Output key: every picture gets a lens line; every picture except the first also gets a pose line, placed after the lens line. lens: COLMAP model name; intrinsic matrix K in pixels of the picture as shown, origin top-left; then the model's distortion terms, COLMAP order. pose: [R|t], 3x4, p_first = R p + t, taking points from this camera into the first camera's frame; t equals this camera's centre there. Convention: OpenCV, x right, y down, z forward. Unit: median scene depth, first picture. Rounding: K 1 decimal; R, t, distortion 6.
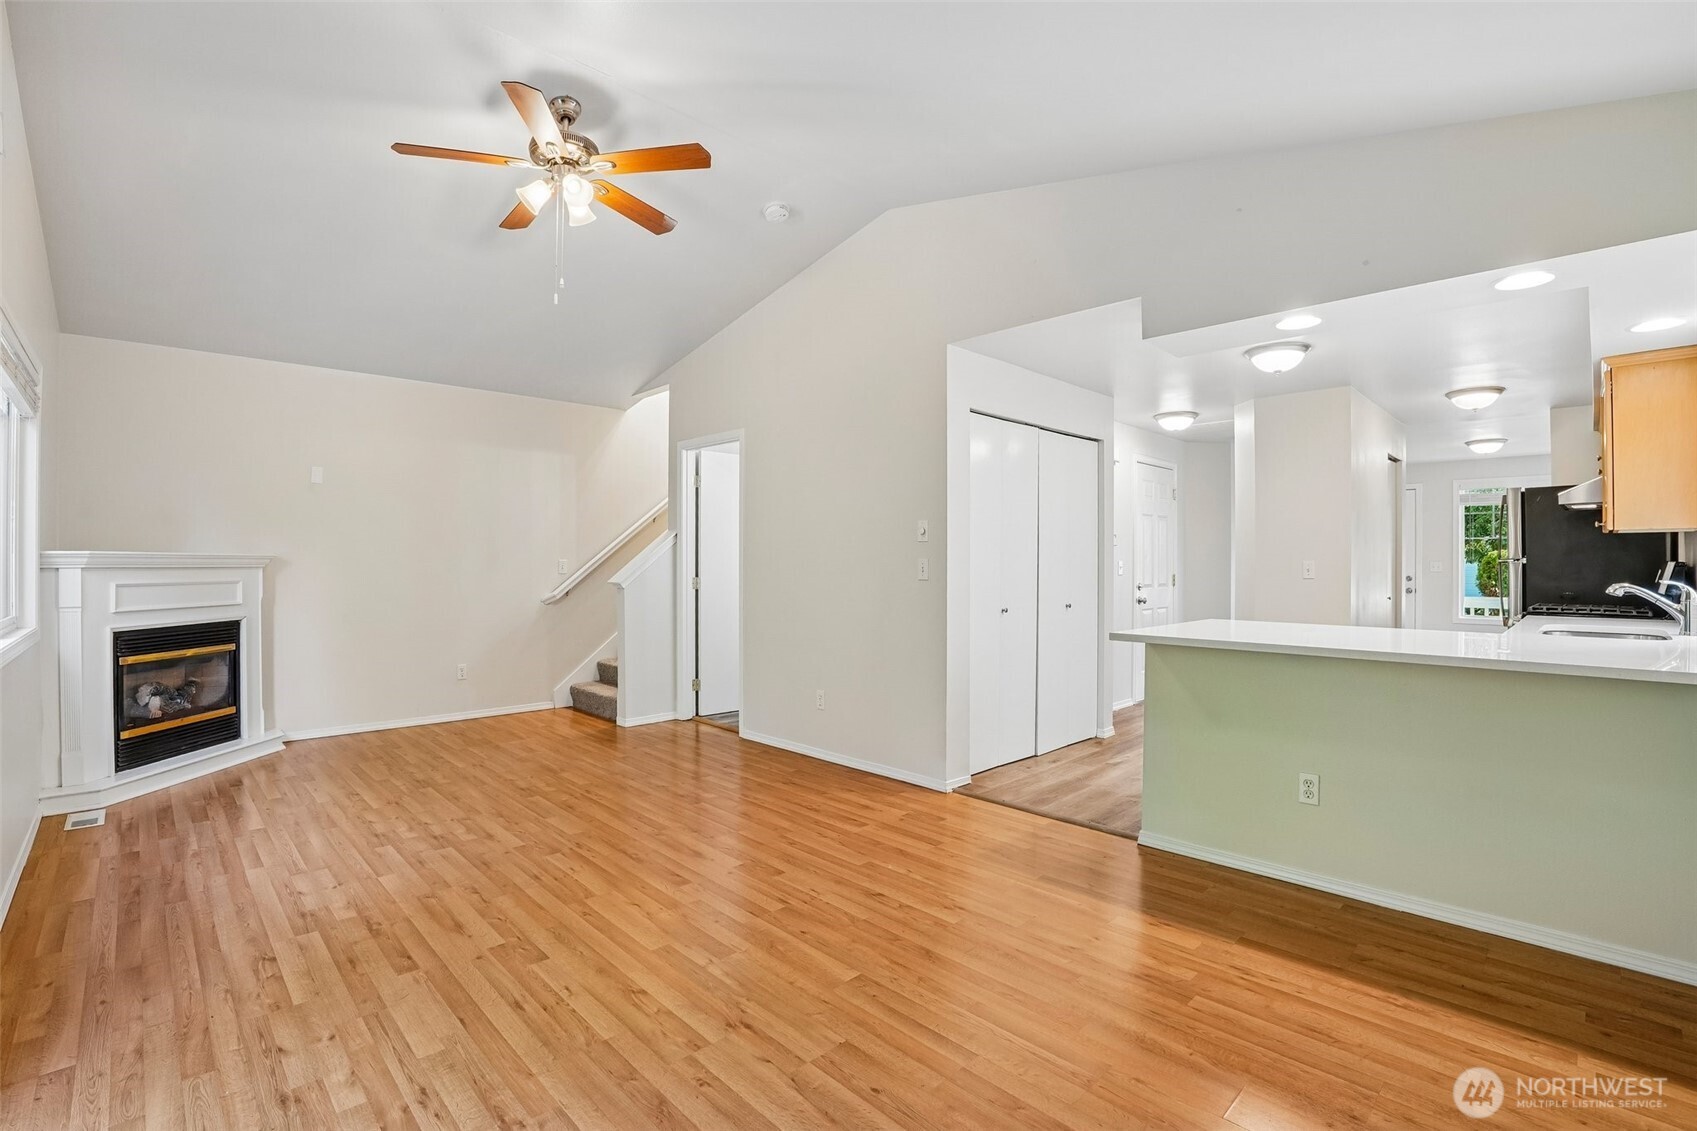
lens RADIAL K [[755.8, 0, 848.5], [0, 755.8, 565.5], [0, 0, 1]] dist [-0.036296, 0.000745]
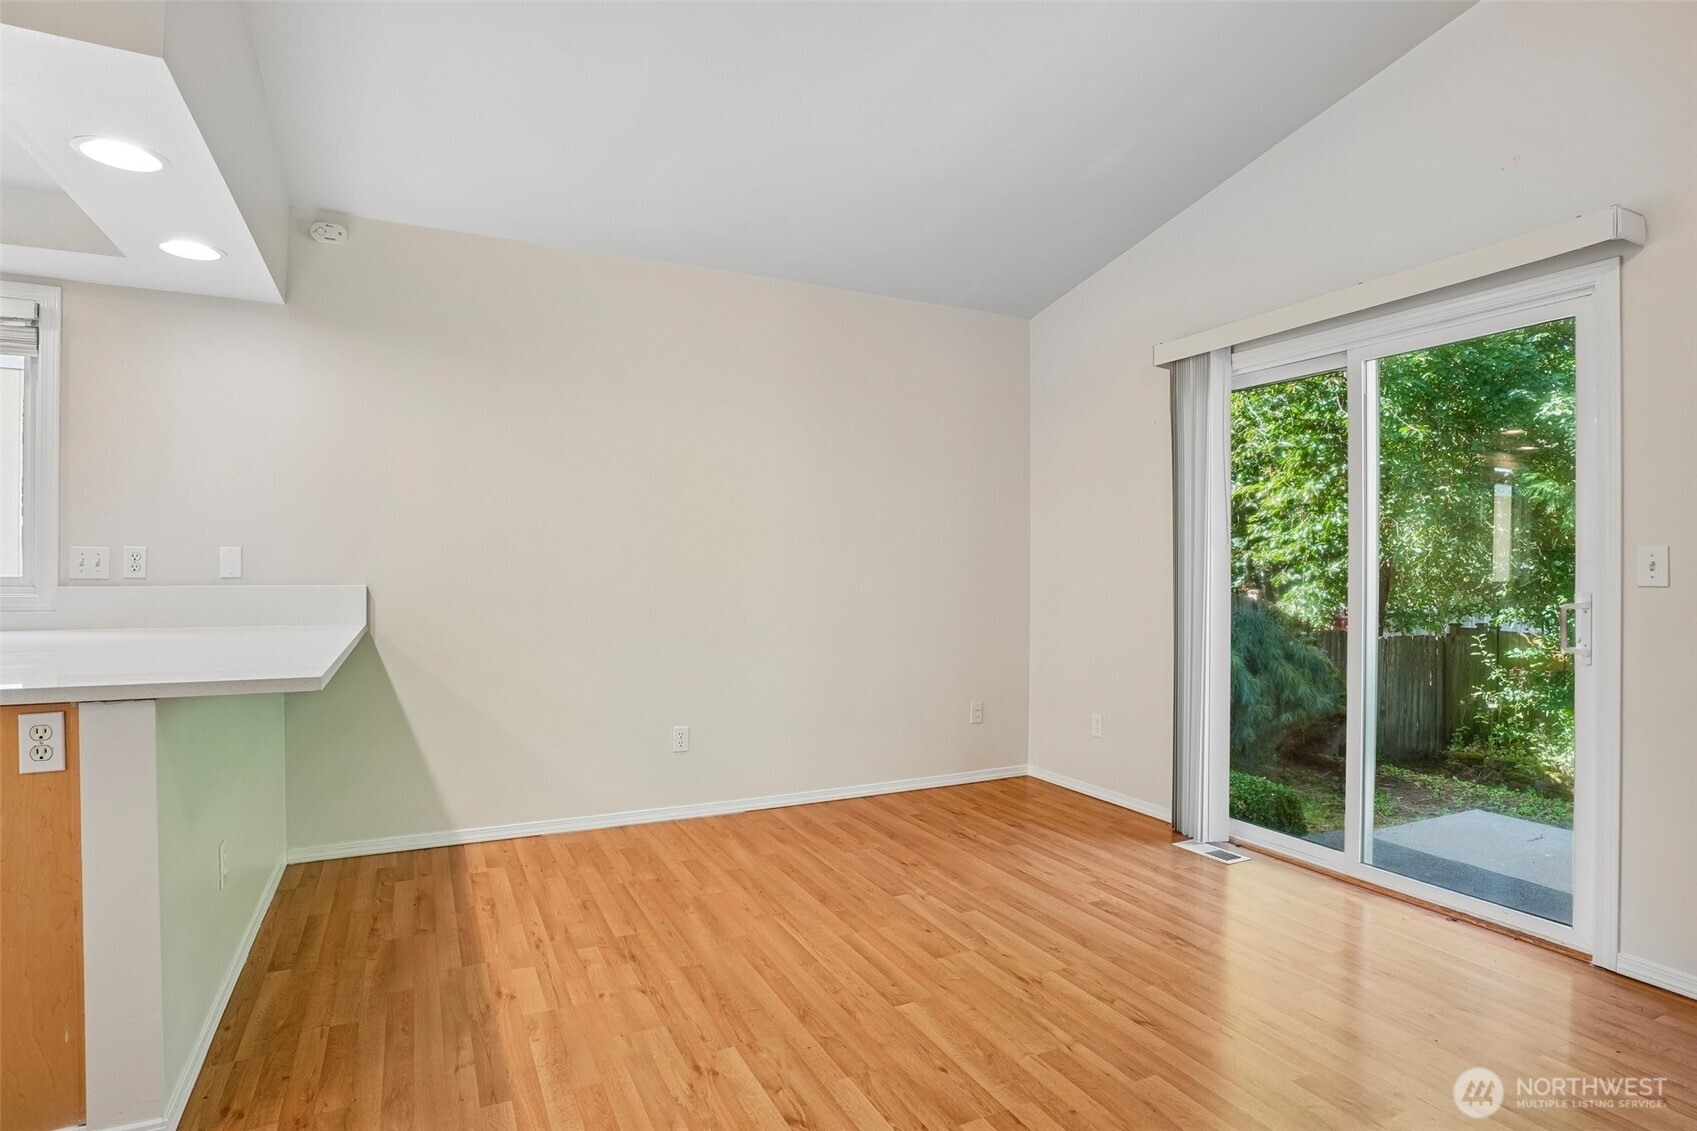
lens RADIAL K [[876.5, 0, 848.5], [0, 876.5, 565.5], [0, 0, 1]] dist [-0.035847, -0.000559]
pose [[-0.950348, -0.003544, 0.311168, -0.180386], [-0.004713, 0.999984, -0.003005, 0.014591], [-0.311152, -0.004322, -0.950350, 1.432922]]
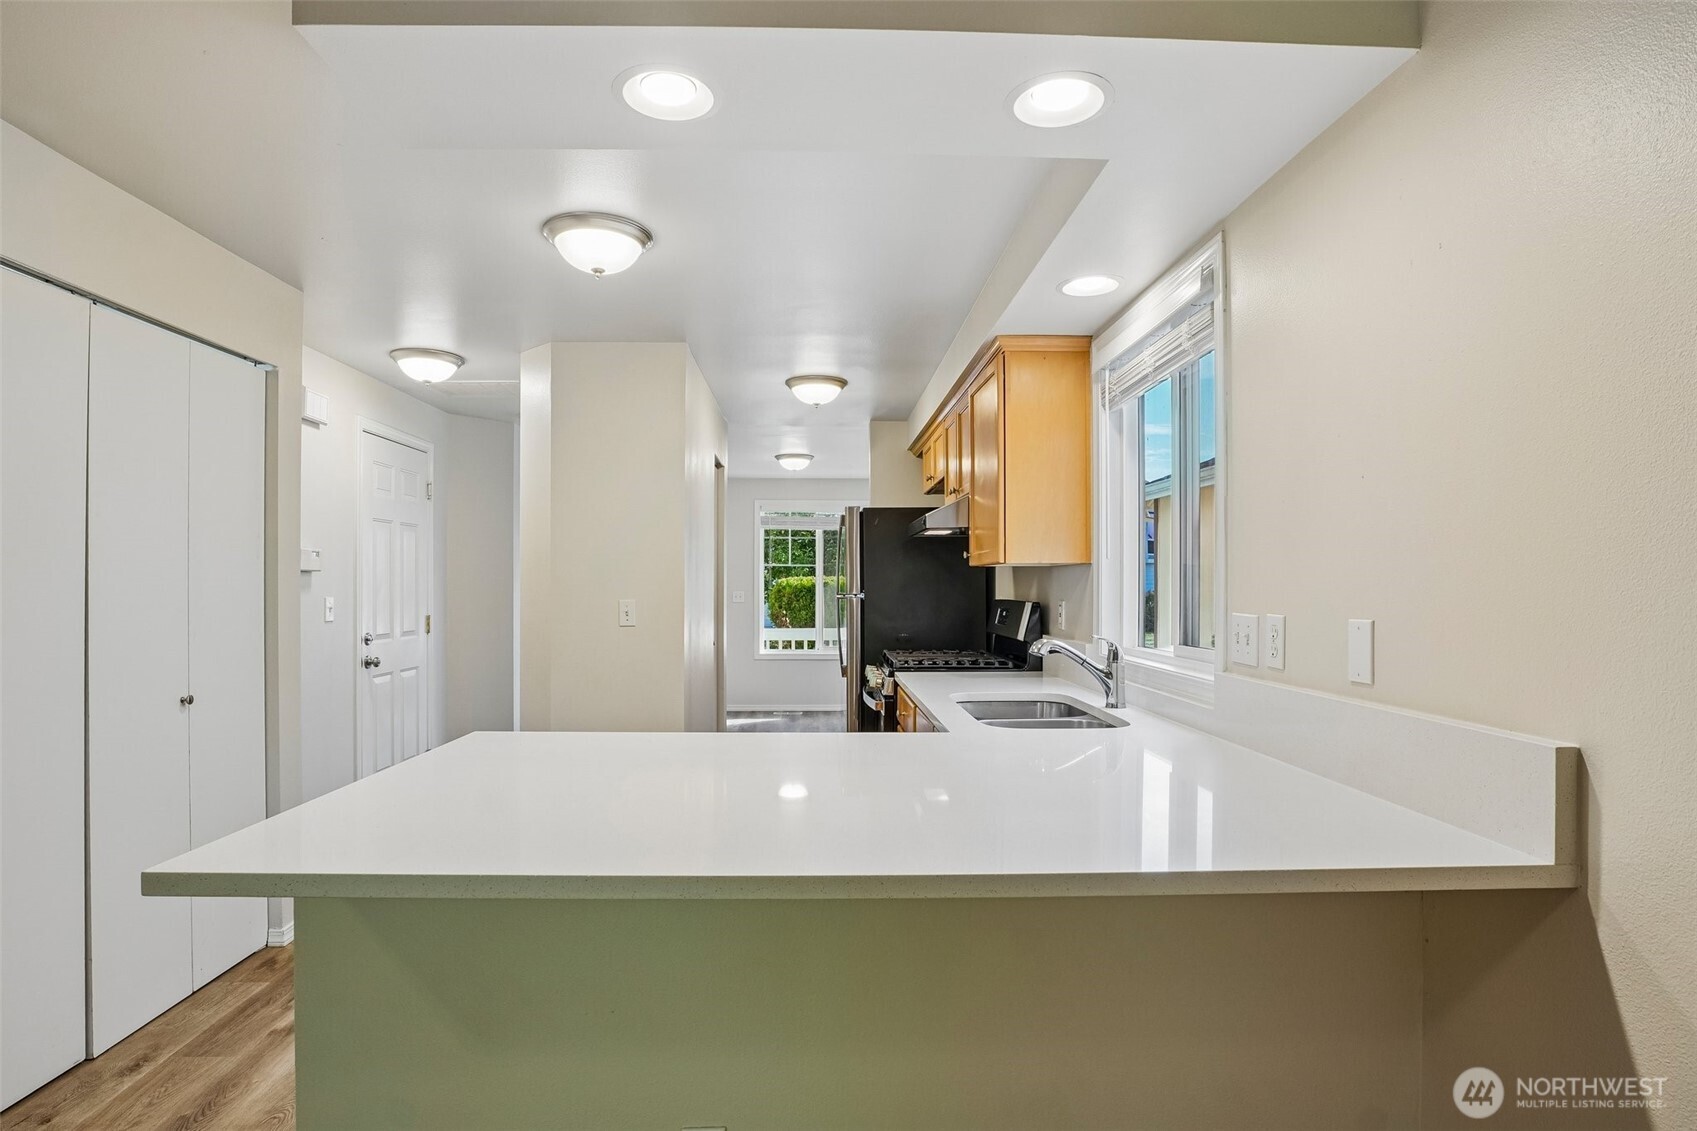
lens RADIAL K [[876.5, 0, 848.5], [0, 876.5, 565.5], [0, 0, 1]] dist [-0.035847, -0.000559]
pose [[0.667063, 0.014250, 0.744865, 0.283514], [0.004719, 0.999716, -0.023352, -0.028588], [-0.744986, 0.019093, 0.666806, 0.559375]]
